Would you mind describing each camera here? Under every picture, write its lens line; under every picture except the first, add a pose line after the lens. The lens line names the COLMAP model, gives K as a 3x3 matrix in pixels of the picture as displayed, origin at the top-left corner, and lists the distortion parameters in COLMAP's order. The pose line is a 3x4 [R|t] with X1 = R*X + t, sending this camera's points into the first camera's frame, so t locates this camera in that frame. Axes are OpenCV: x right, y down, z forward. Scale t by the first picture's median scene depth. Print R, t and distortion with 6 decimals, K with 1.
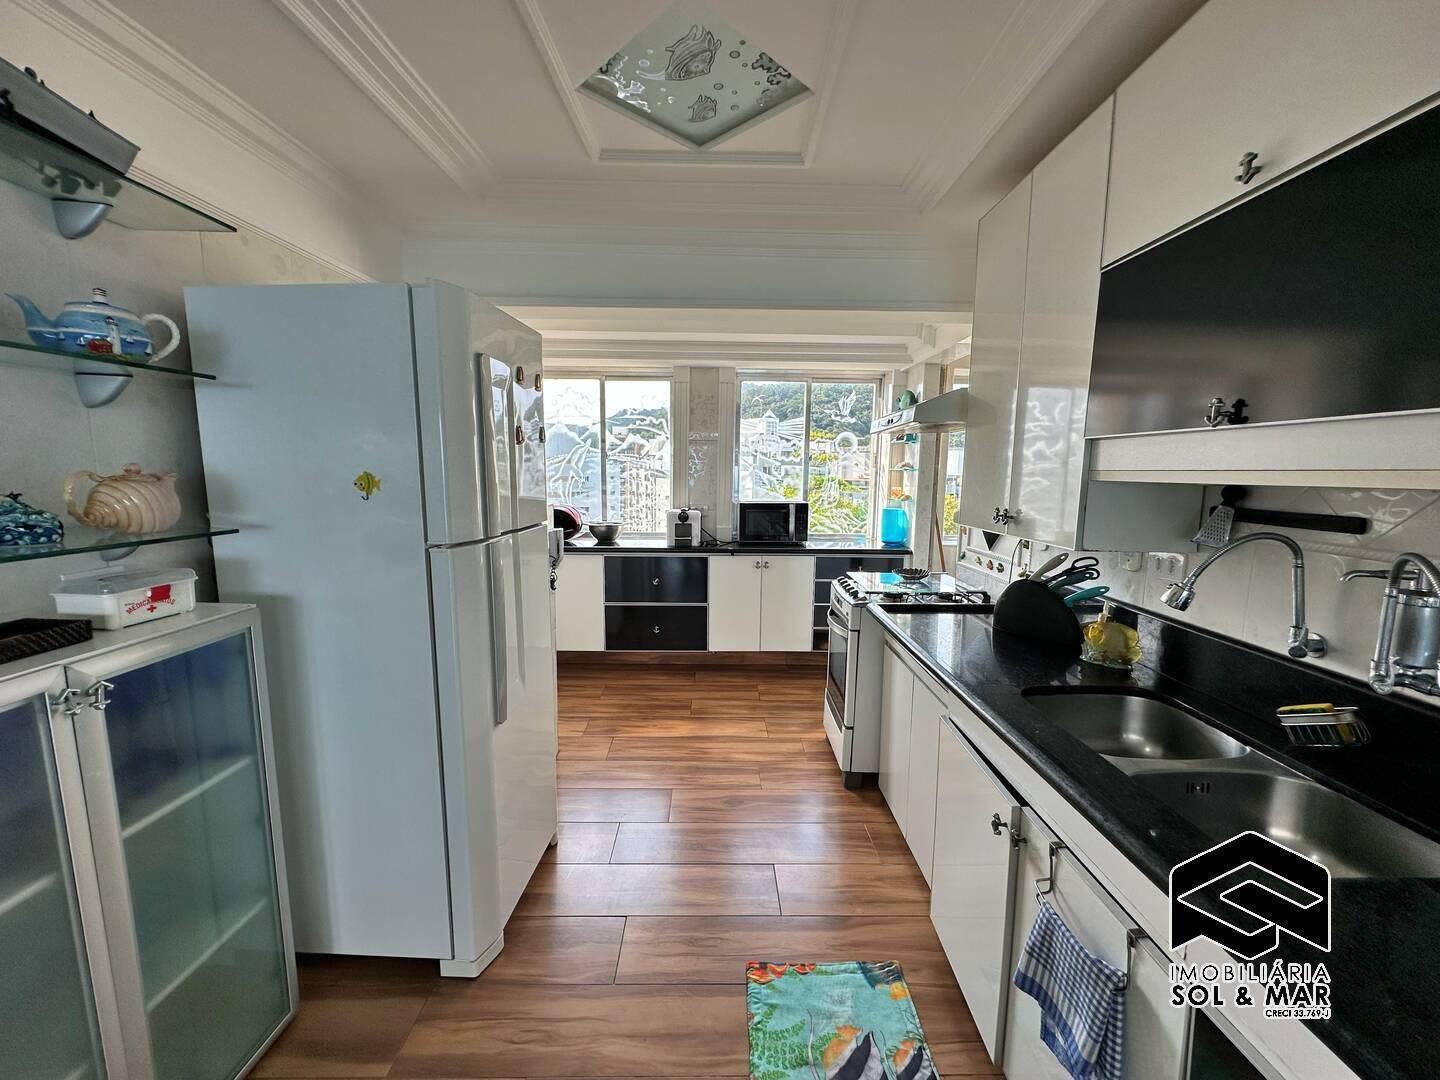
lens RADIAL K [[574.1, 0, 719.1], [0, 574.1, 540.6], [0, 0, 1]] dist [-0.002665, 0.000959]
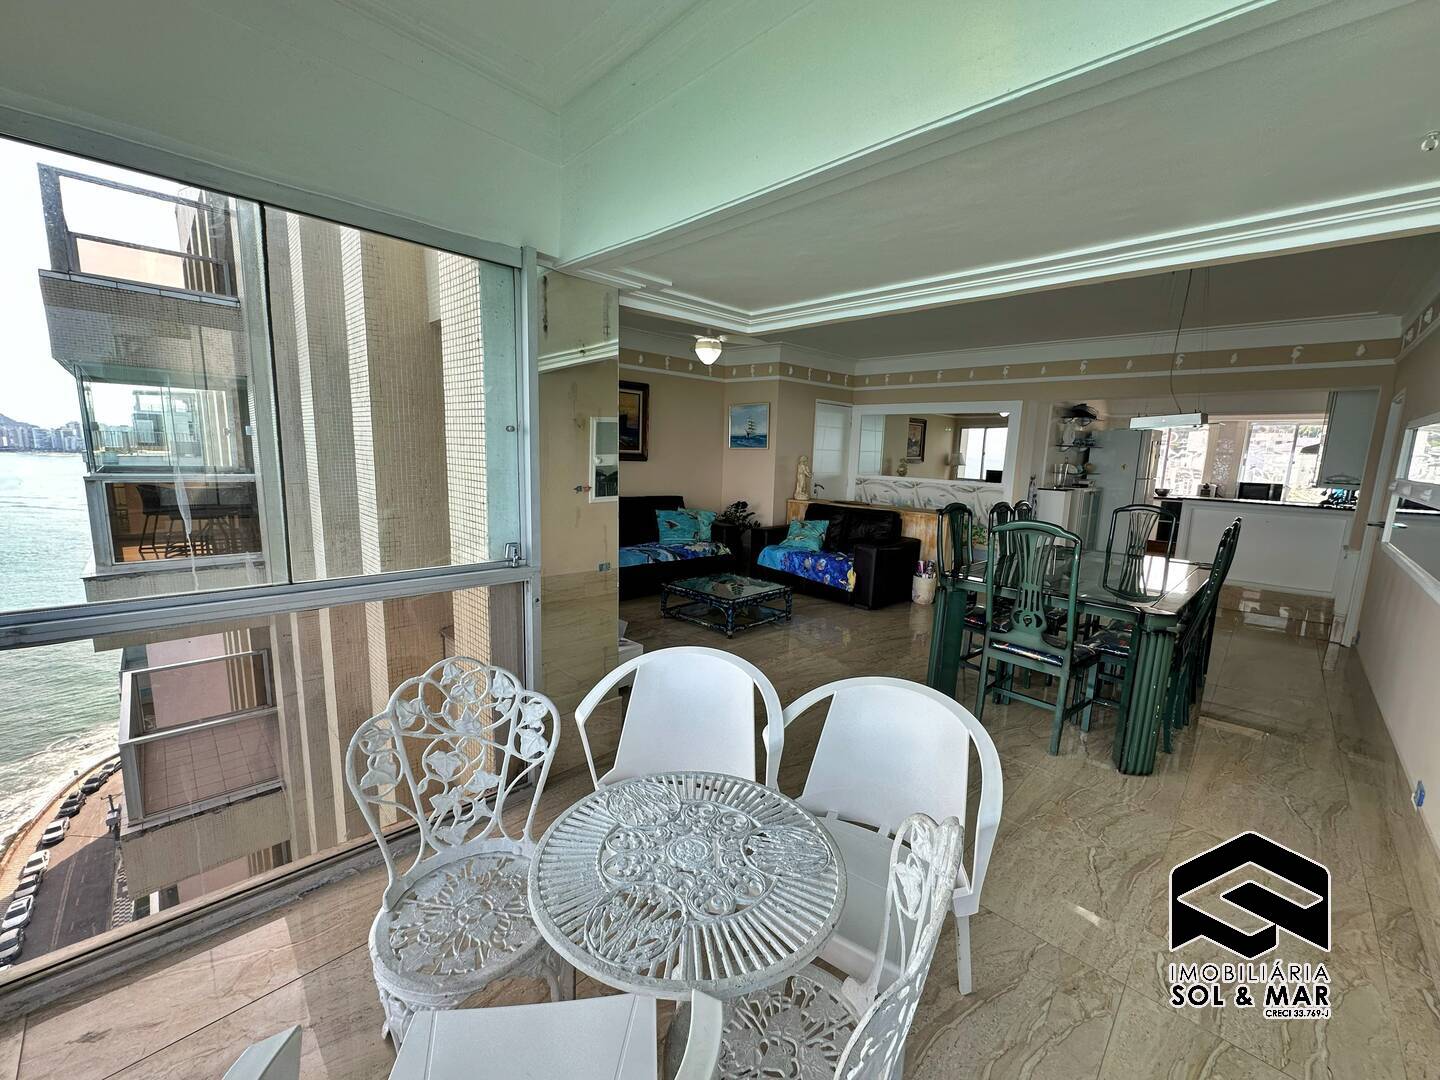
lens RADIAL K [[574.1, 0, 720.4], [0, 574.1, 540.9], [0, 0, 1]] dist [-0.002665, 0.000959]
pose [[0.713334, 0.127410, -0.689146, 0.165616], [-0.115471, 0.991264, 0.063742, 0.260915], [0.691246, 0.034106, 0.721814, -2.068866]]
